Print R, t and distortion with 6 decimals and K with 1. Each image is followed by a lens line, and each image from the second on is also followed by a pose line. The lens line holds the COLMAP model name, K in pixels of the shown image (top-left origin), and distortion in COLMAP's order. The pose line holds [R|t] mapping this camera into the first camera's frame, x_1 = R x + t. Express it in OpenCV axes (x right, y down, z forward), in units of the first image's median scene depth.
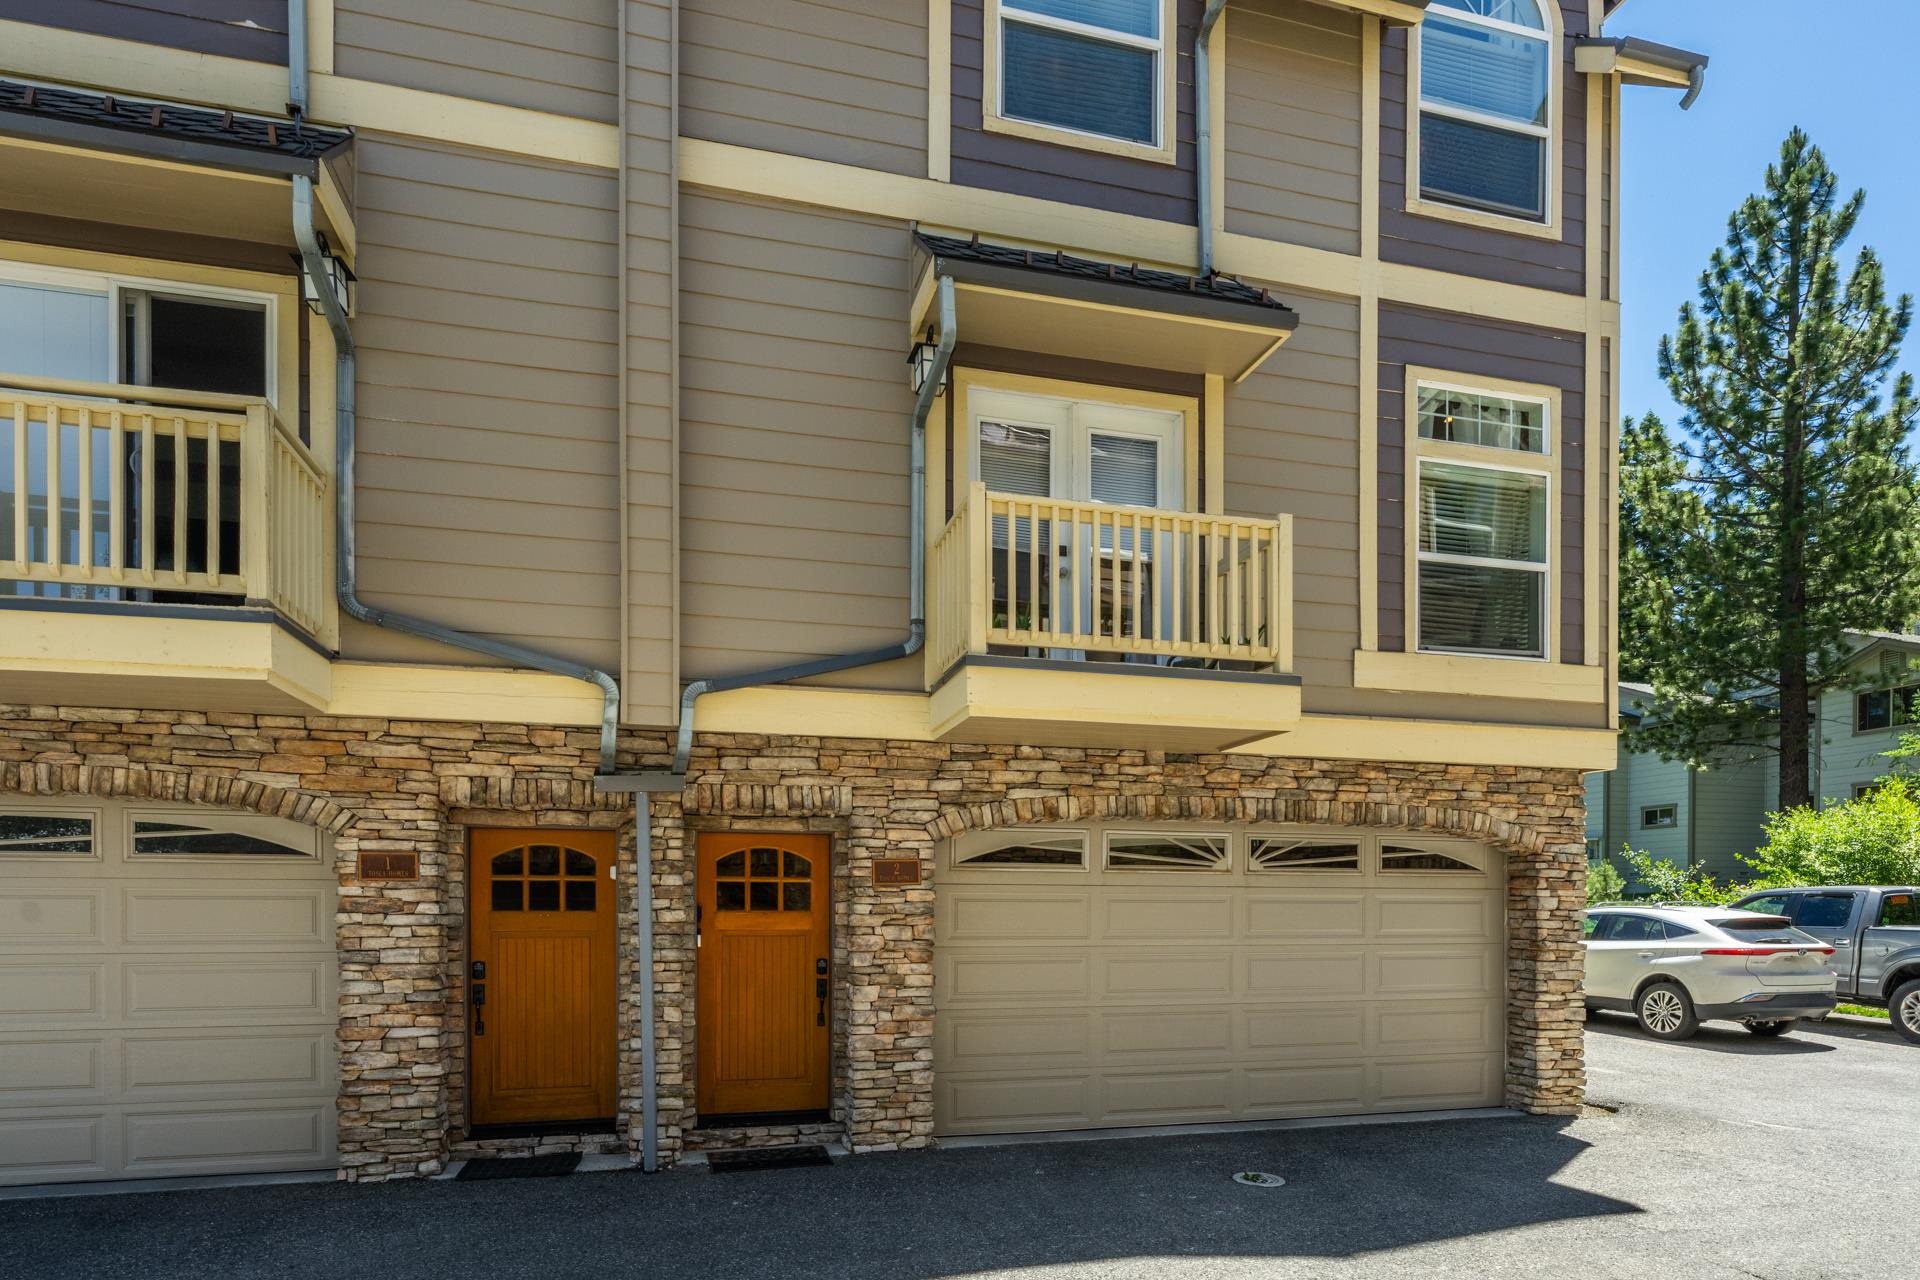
lens RADIAL K [[1050.0, 0, 958.4], [0, 1050.0, 807.4], [0, 0, 1]] dist [-0.001606, -0.000318]
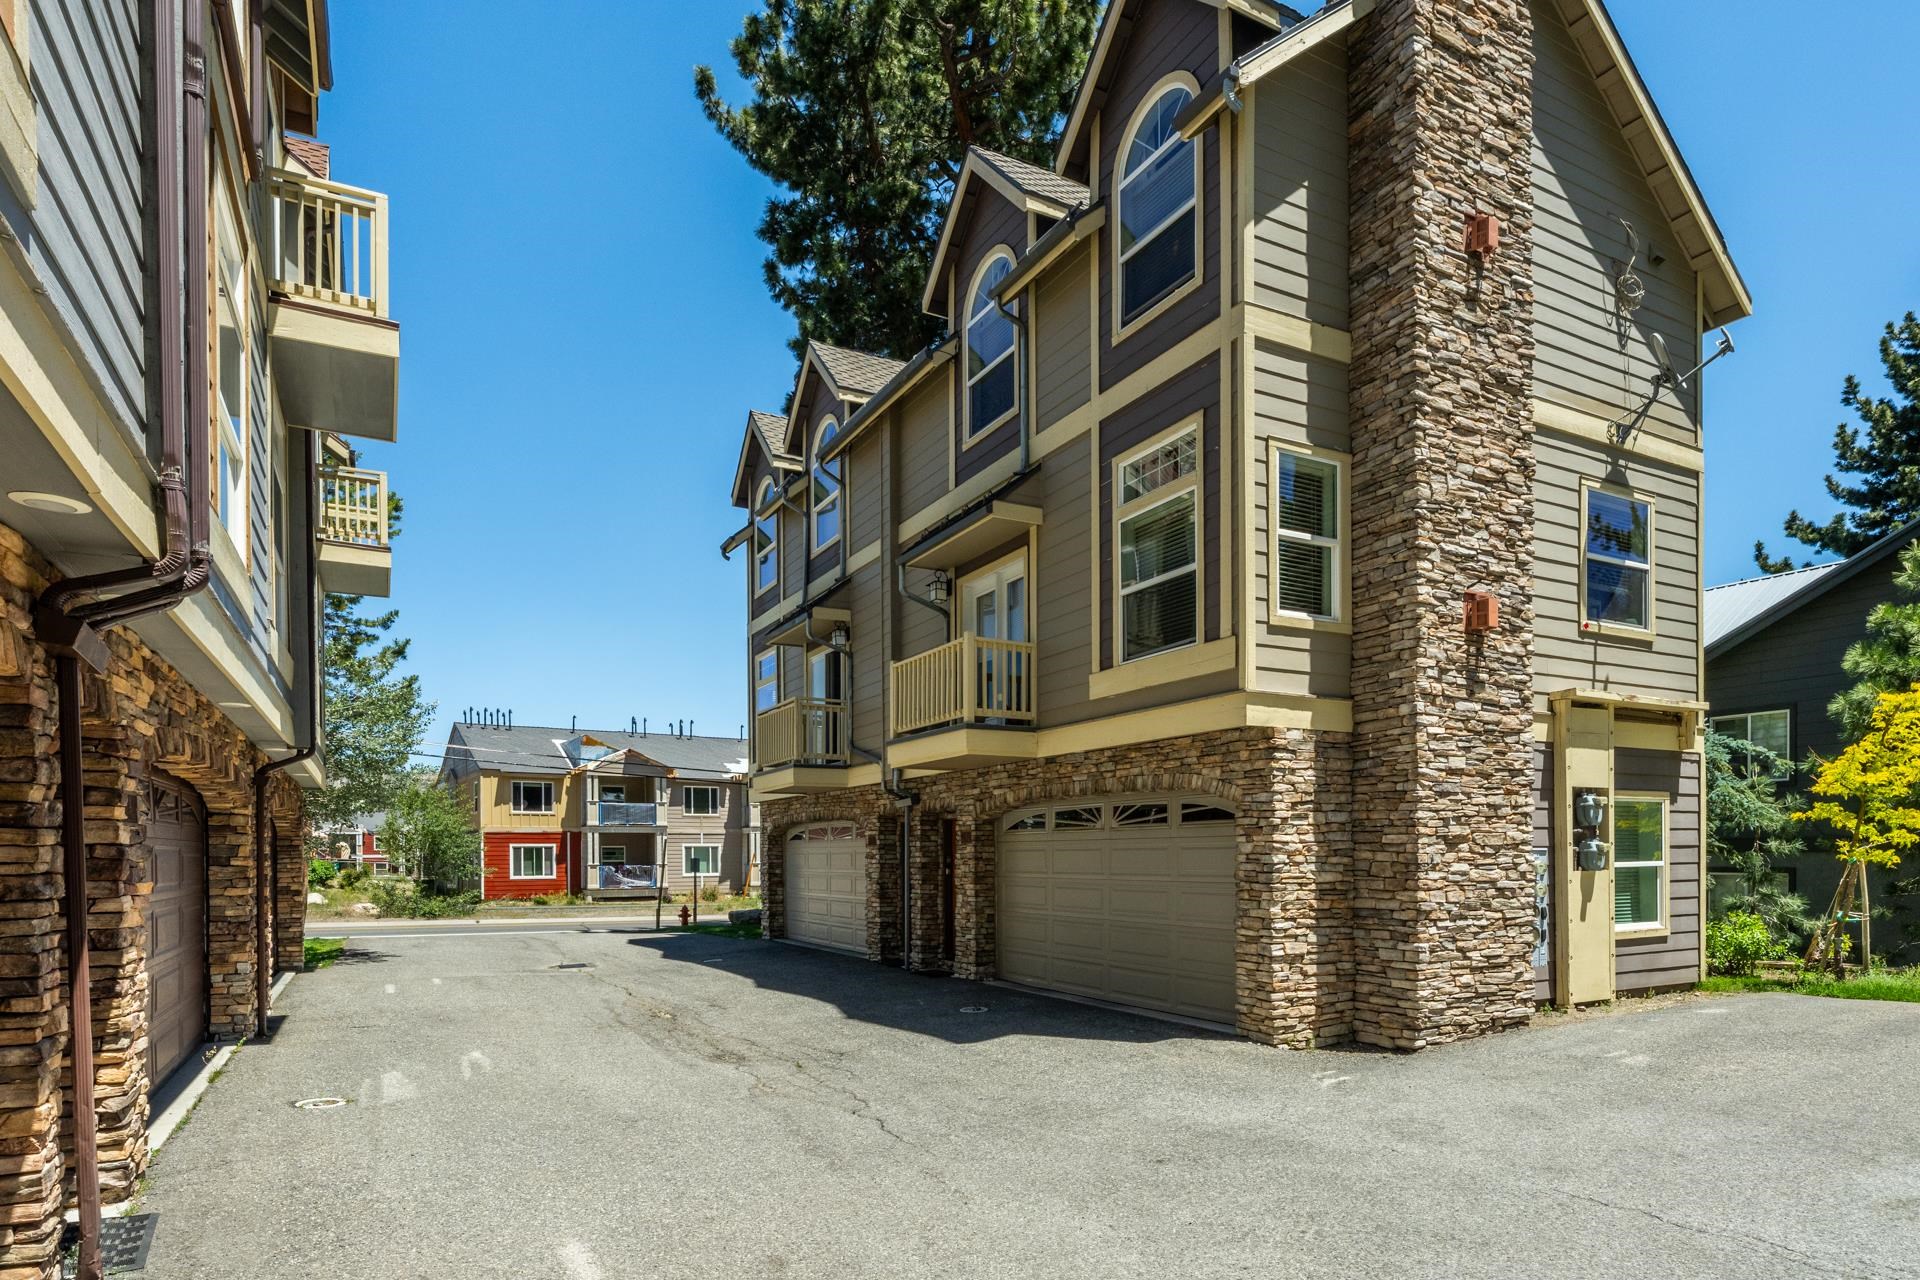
lens RADIAL K [[1040.1, 0, 960.0], [0, 1040.1, 640.0], [0, 0, 1]] dist [0.001484, 0.000028]
pose [[0.243114, -0.200190, -0.949115, 1.611371], [0.101818, 0.978333, -0.180272, 0.042968], [0.964639, -0.052810, 0.258229, 0.425147]]
